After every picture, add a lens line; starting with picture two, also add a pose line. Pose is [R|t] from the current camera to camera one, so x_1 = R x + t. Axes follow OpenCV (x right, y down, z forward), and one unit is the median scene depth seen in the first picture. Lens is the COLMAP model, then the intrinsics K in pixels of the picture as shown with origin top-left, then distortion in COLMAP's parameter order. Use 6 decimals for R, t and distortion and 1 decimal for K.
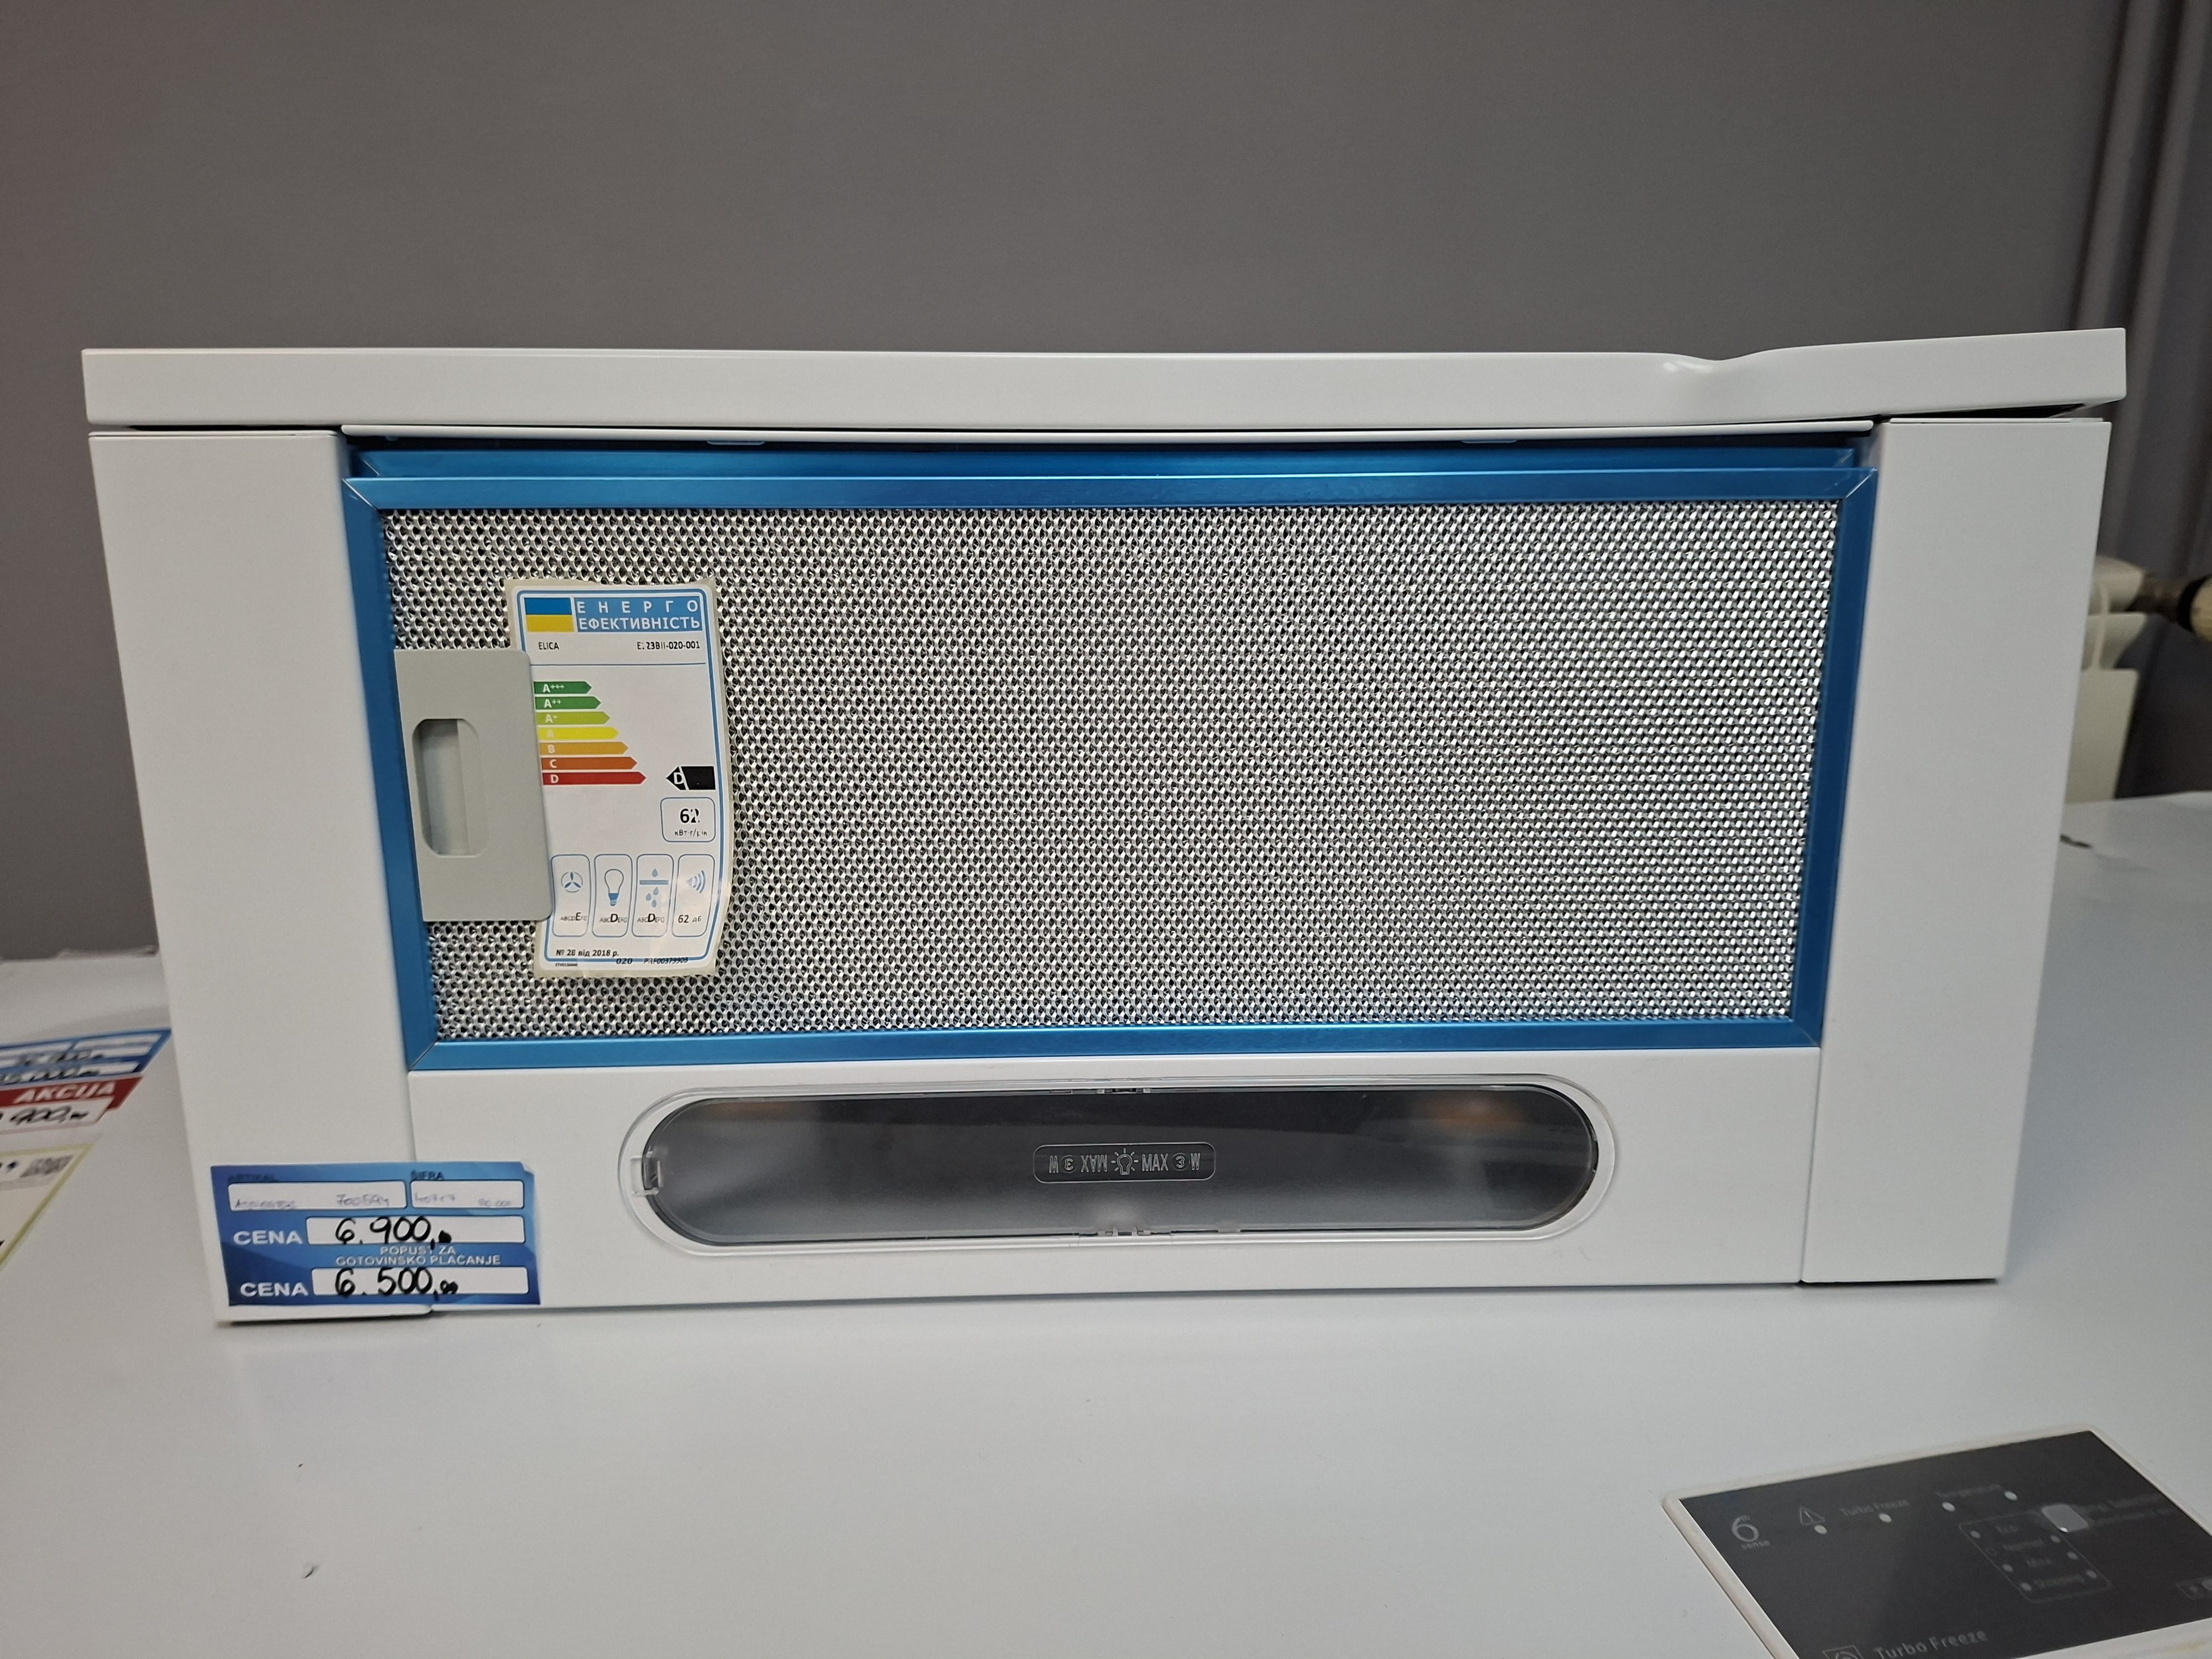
lens RADIAL K [[1497.7, 0, 1106.0], [0, 1497.7, 829.5], [0, 0, 1]] dist [0.005683, -0.015559]
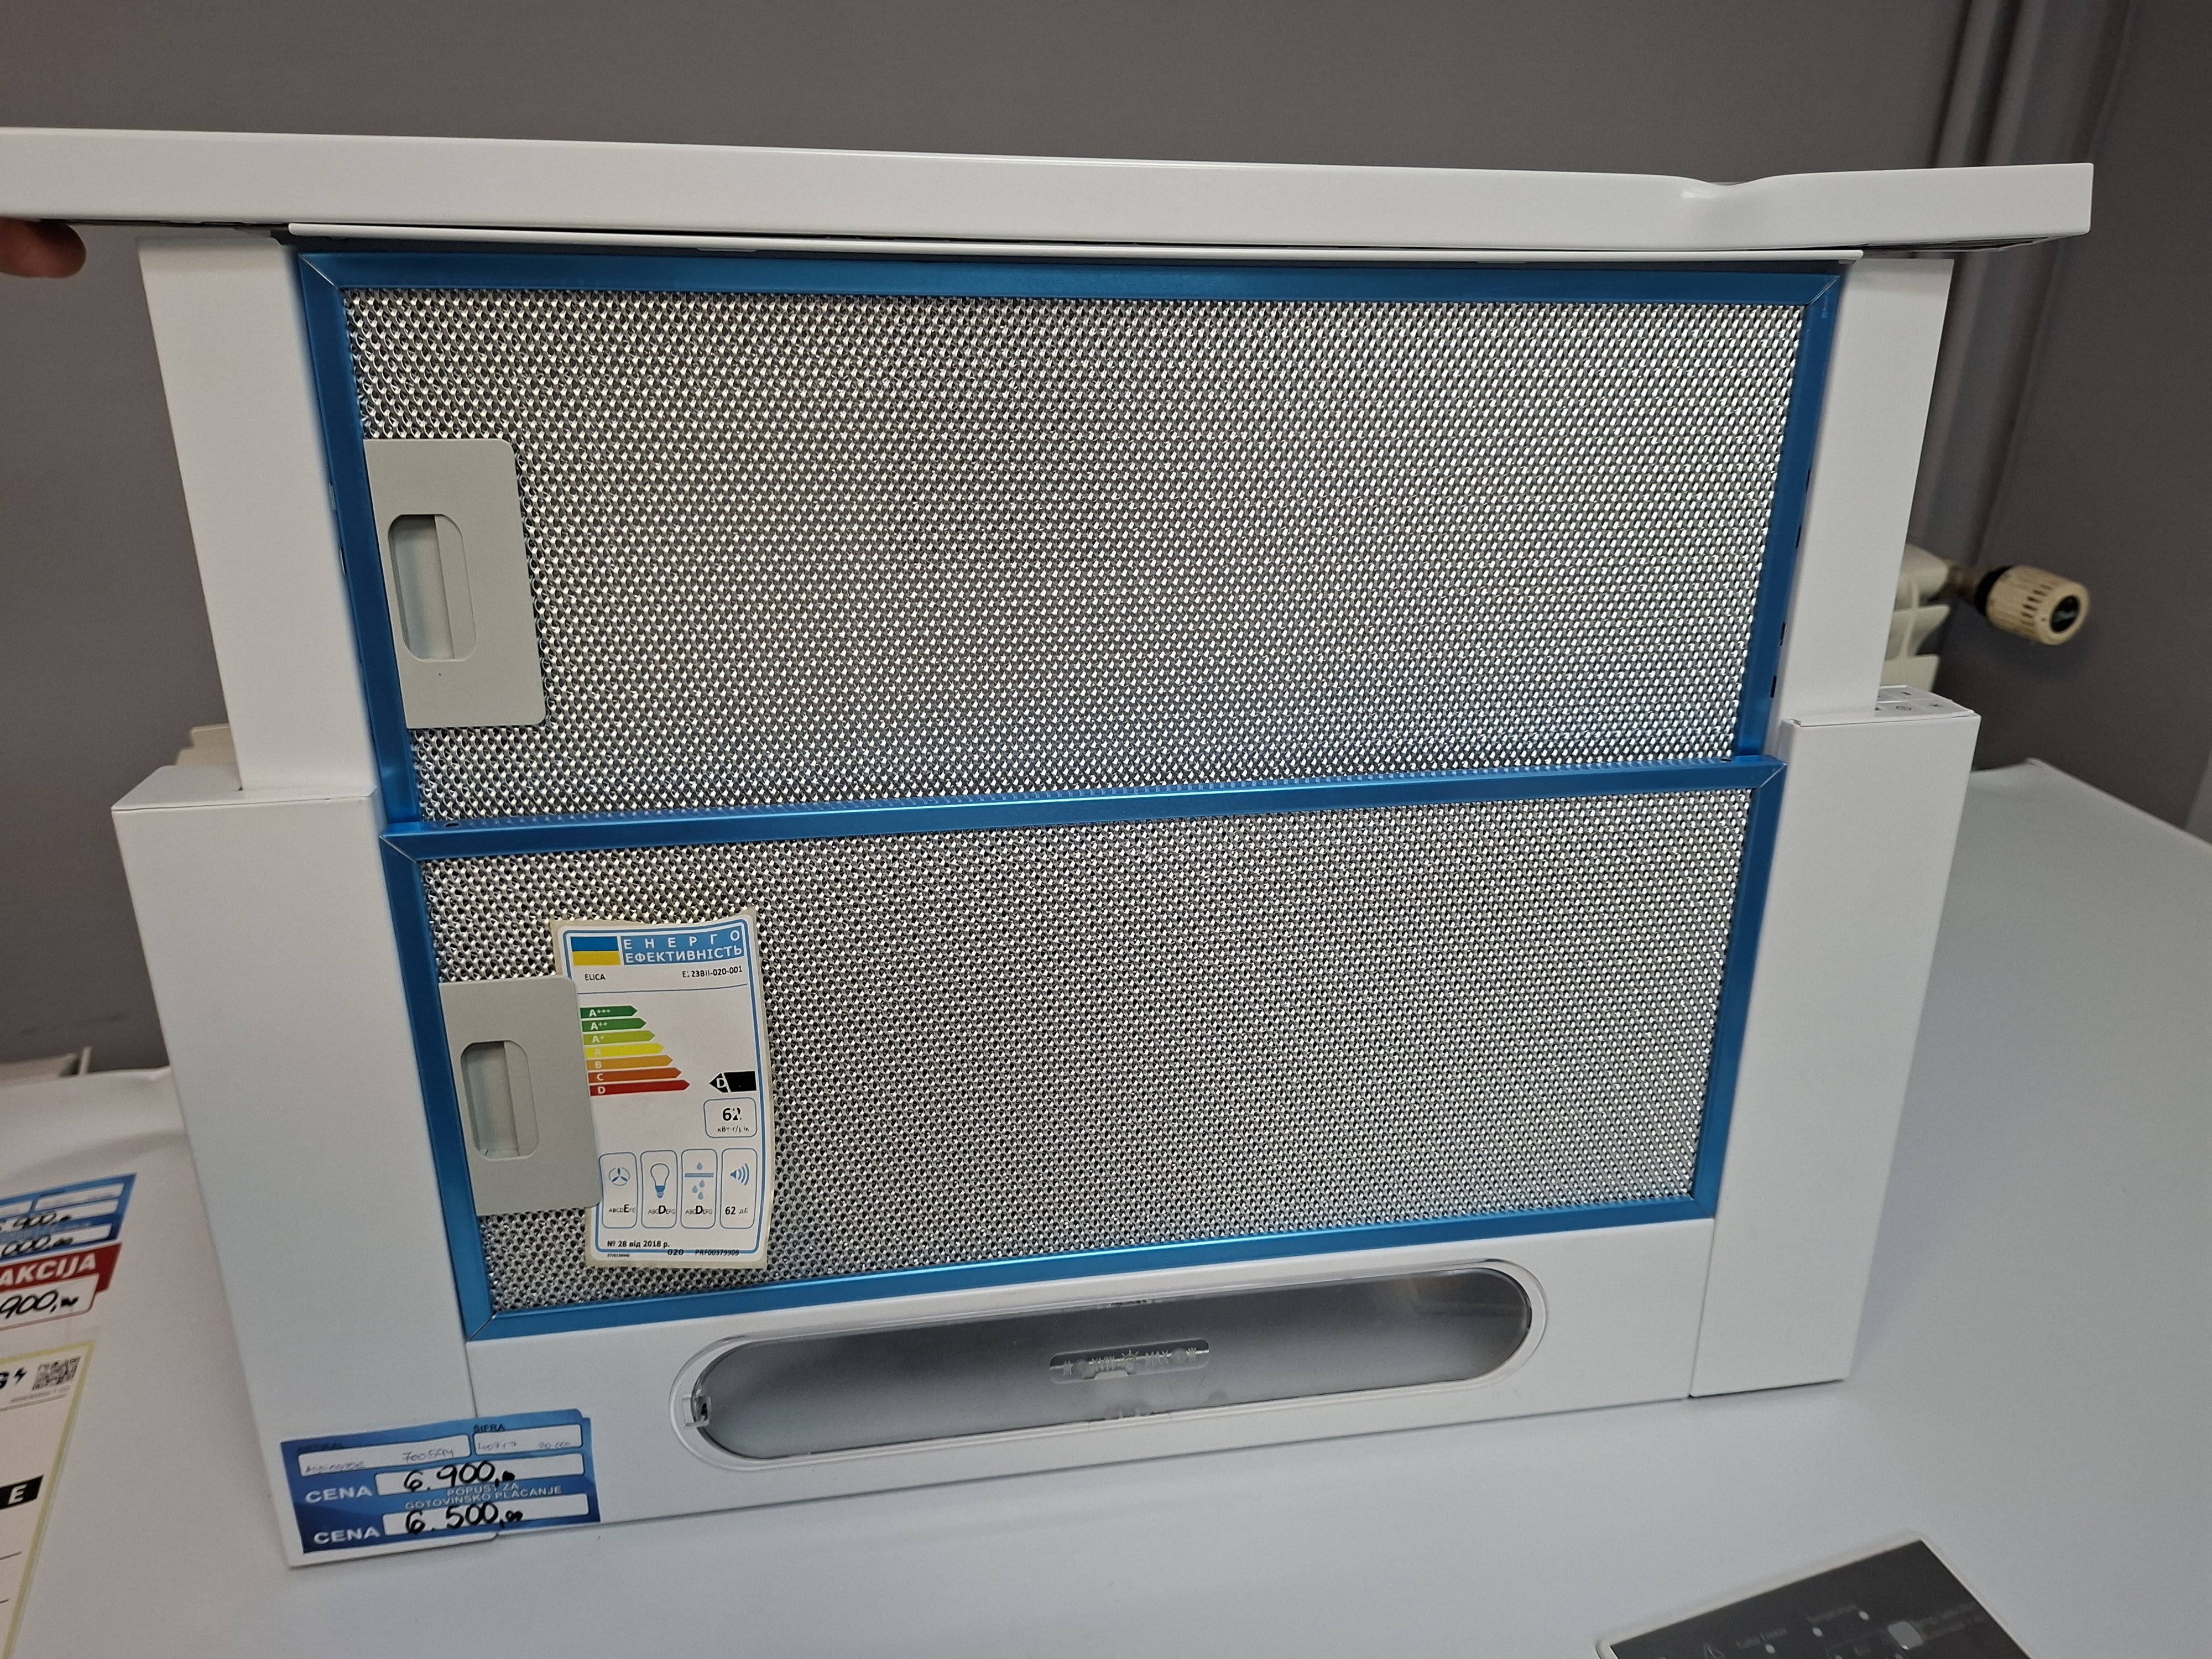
lens RADIAL K [[1485.6, 0, 1106.0], [0, 1485.6, 829.5], [0, 0, 1]] dist [-0.001272, -0.005217]
pose [[0.992553, -0.031119, 0.117774, -0.125851], [0.015221, 0.990926, 0.133547, -0.327181], [-0.120861, -0.130760, 0.984020, -0.043808]]
